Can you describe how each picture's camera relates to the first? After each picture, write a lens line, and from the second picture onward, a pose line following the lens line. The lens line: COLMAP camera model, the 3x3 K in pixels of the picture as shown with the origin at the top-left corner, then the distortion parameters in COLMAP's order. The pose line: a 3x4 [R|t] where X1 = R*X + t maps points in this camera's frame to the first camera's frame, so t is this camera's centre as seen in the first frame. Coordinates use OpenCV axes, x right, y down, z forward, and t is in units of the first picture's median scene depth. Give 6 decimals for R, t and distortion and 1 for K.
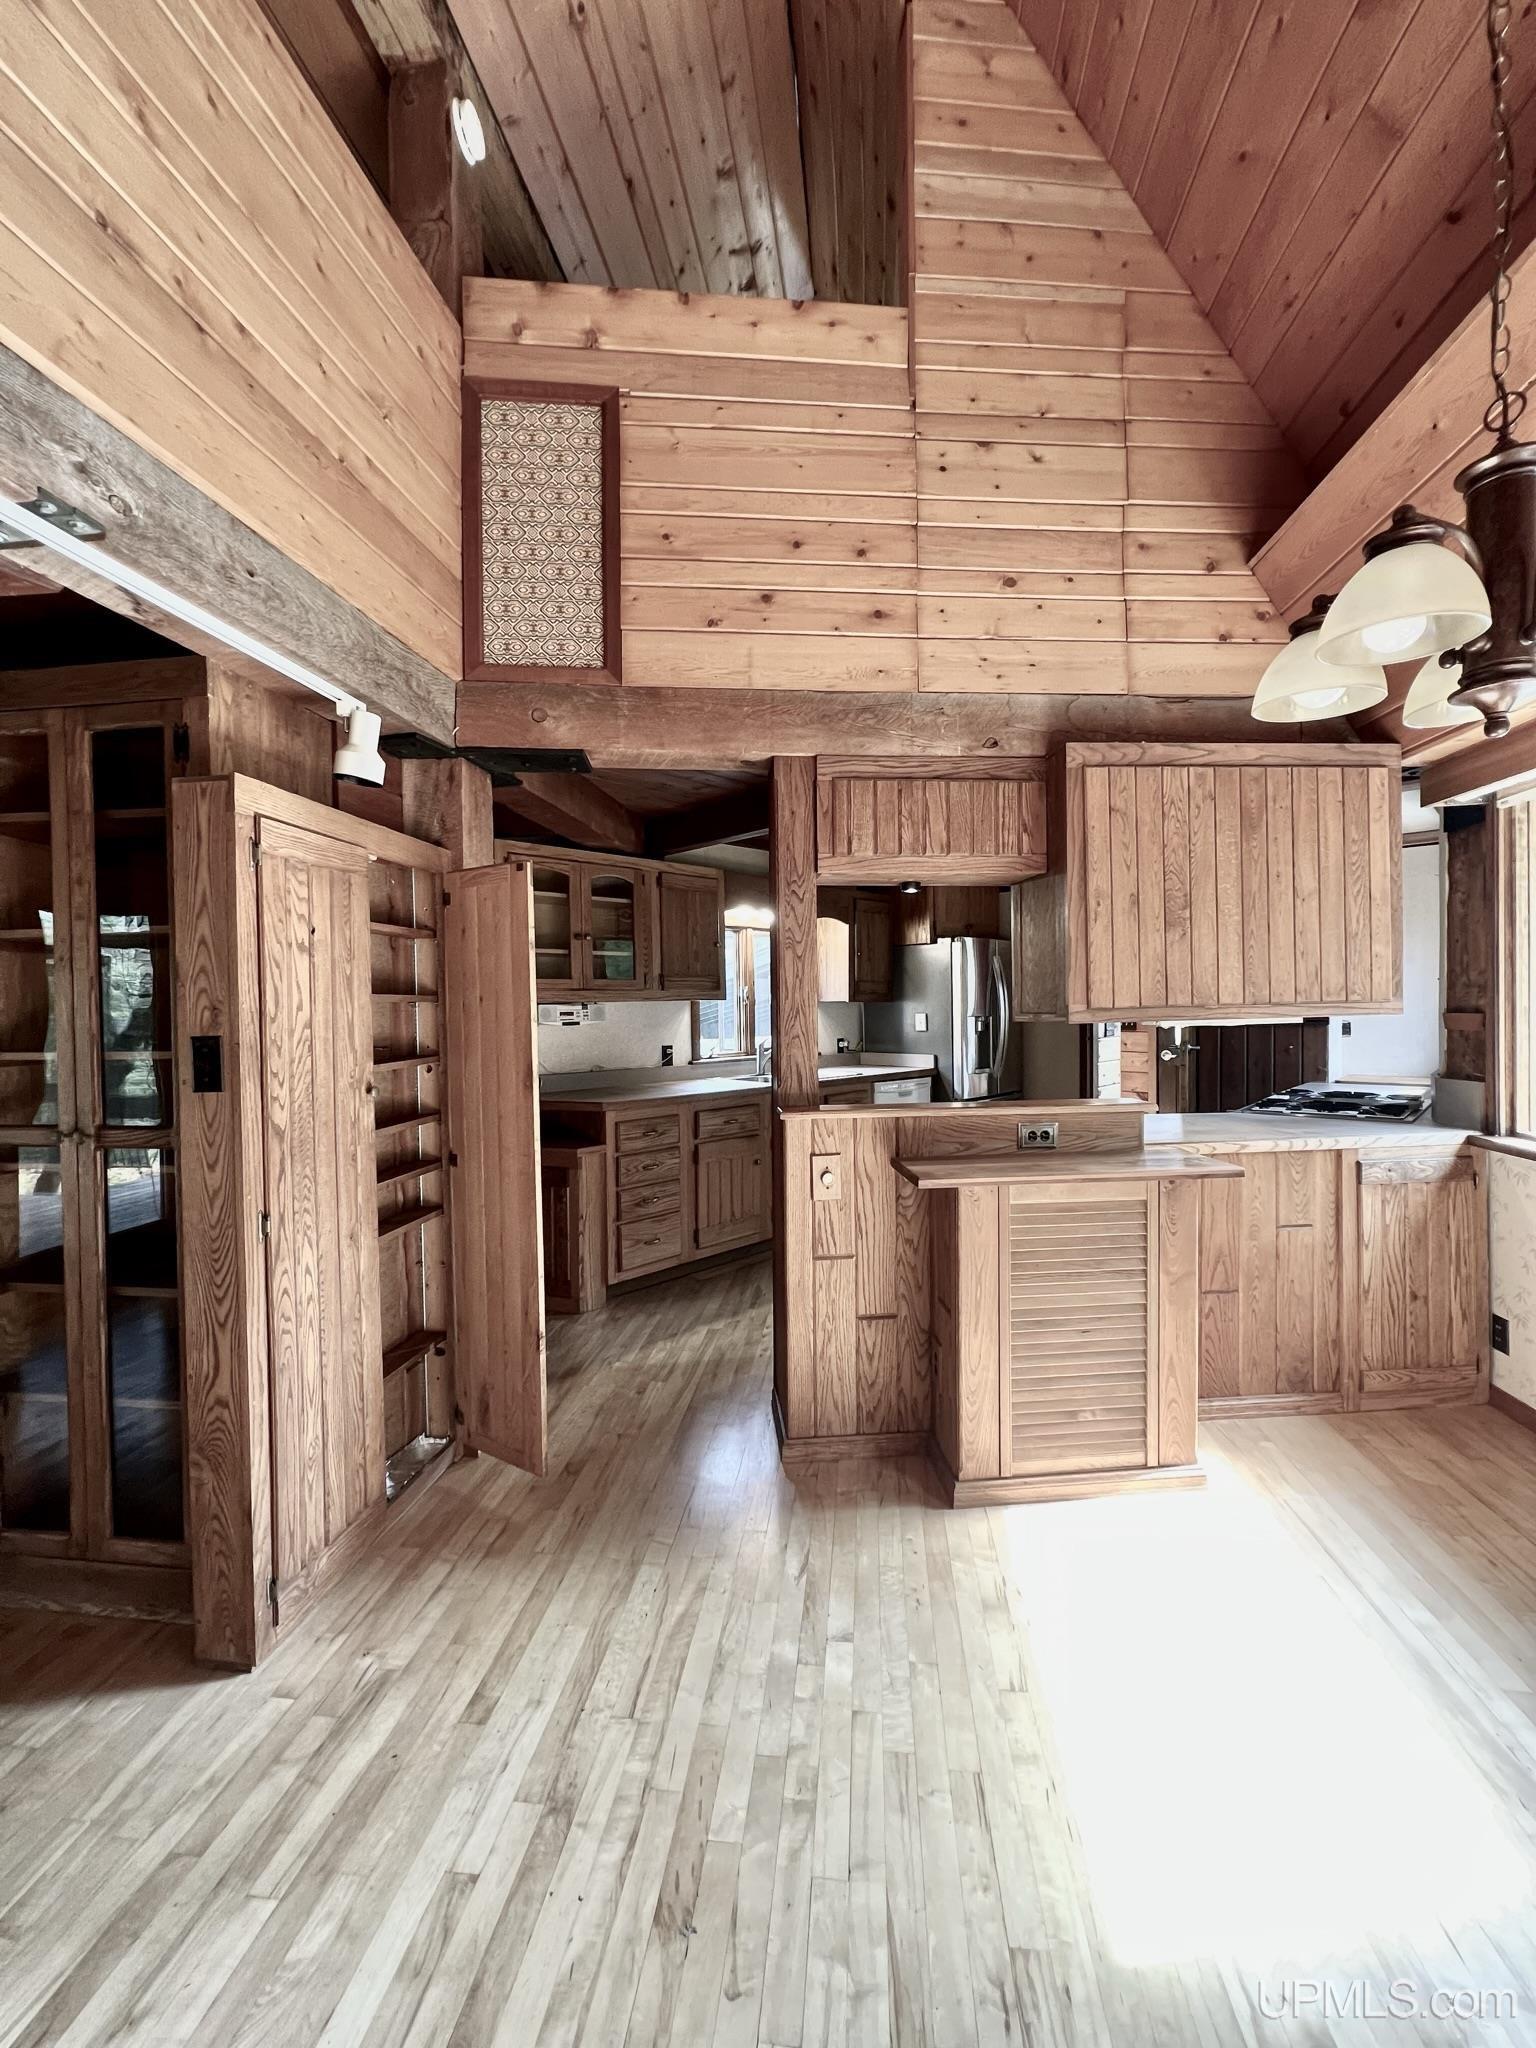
lens RADIAL K [[816.5, 0, 768.8], [0, 816.5, 1019.5], [0, 0, 1]] dist [-0.001556, 0.000388]
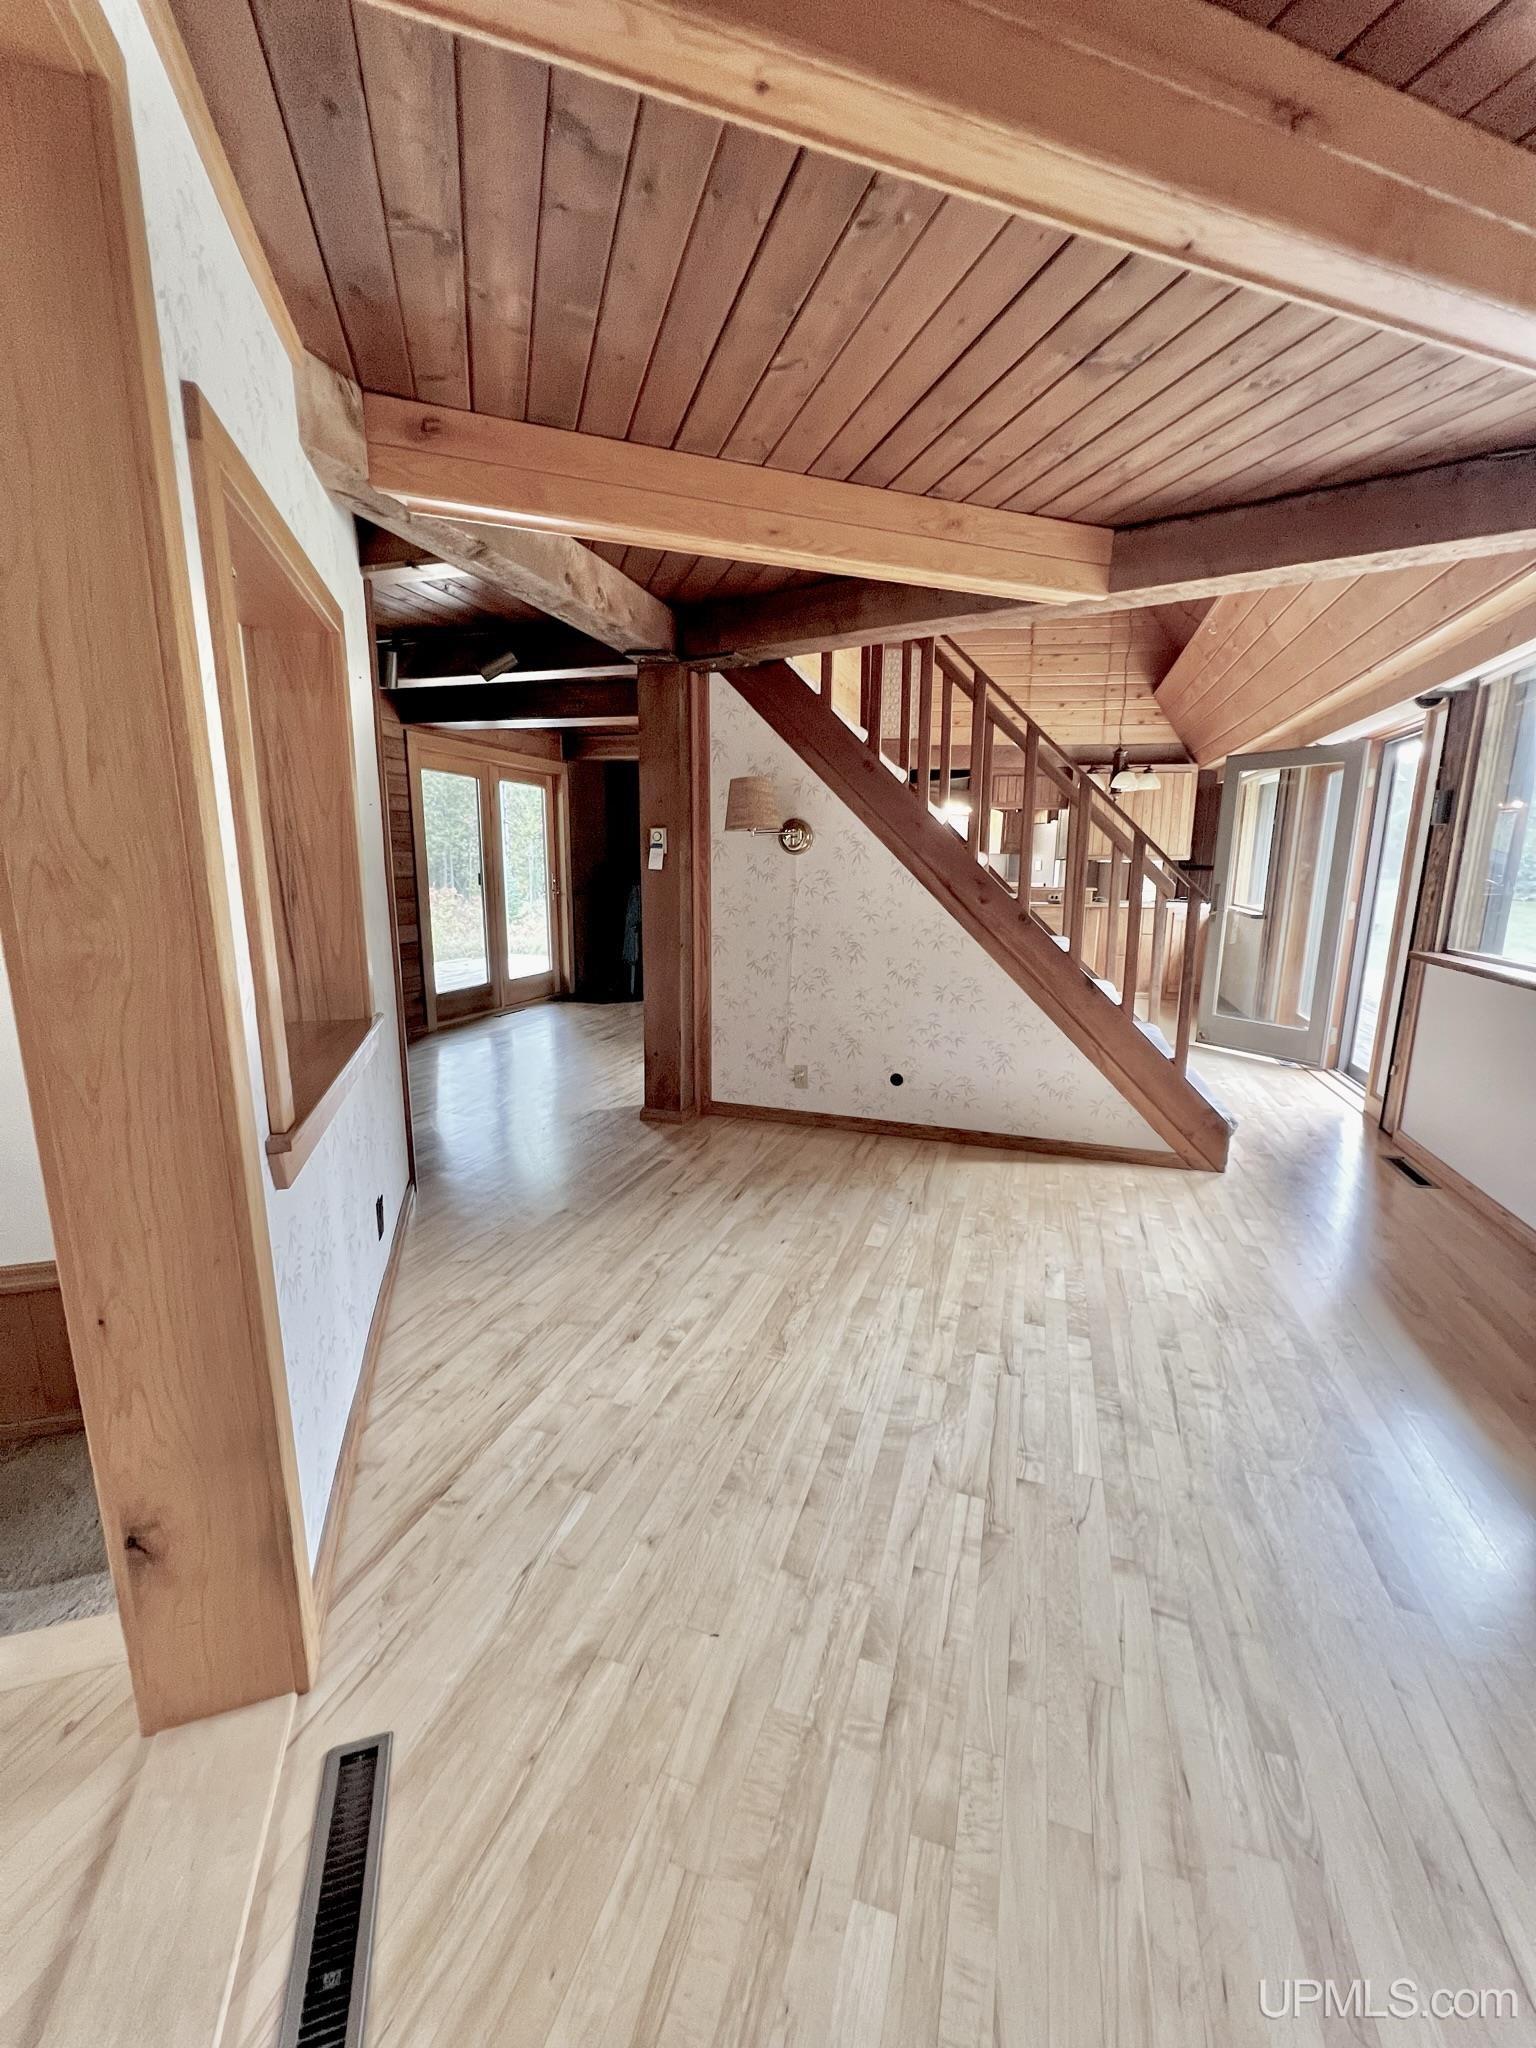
lens RADIAL K [[816.5, 0, 768.8], [0, 816.5, 1019.5], [0, 0, 1]] dist [-0.001556, 0.000388]
pose [[0.981335, 0.056641, -0.183776, -0.132734], [-0.023601, 0.983889, 0.177217, 0.075104], [0.190853, -0.169571, 0.966861, -2.222587]]
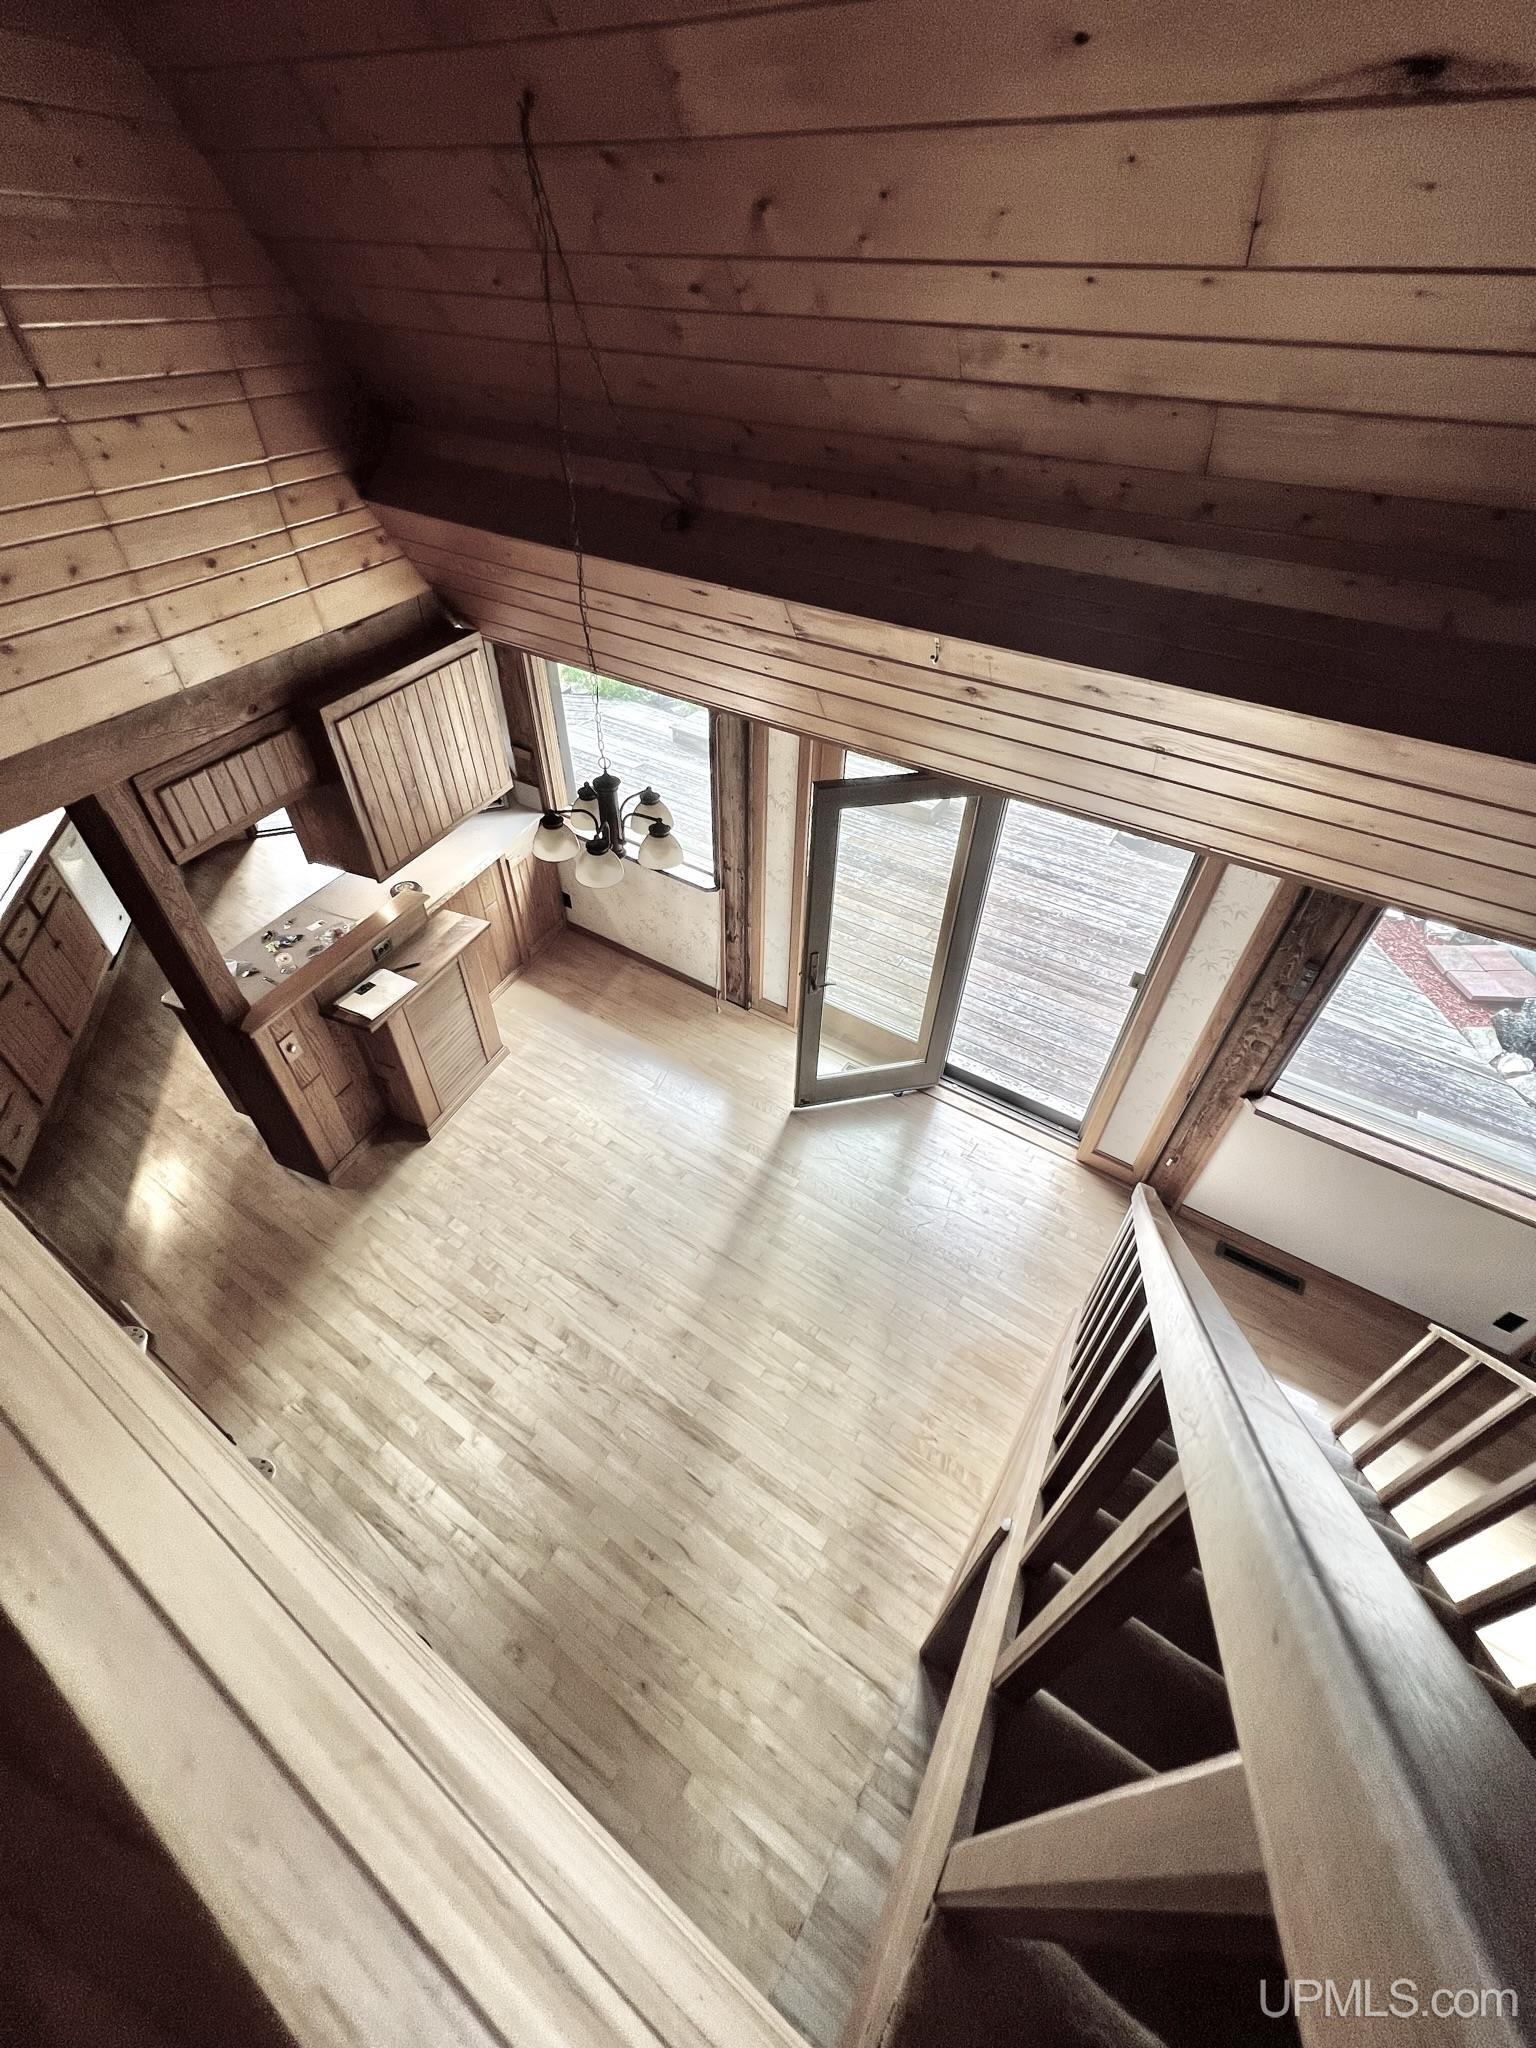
lens RADIAL K [[816.5, 0, 768.8], [0, 816.5, 1019.5], [0, 0, 1]] dist [-0.001556, 0.000388]
pose [[0.445484, -0.585133, 0.677616, -0.512215], [-0.010699, 0.753334, 0.657551, -0.824825], [-0.895226, -0.300178, 0.329338, -0.271888]]
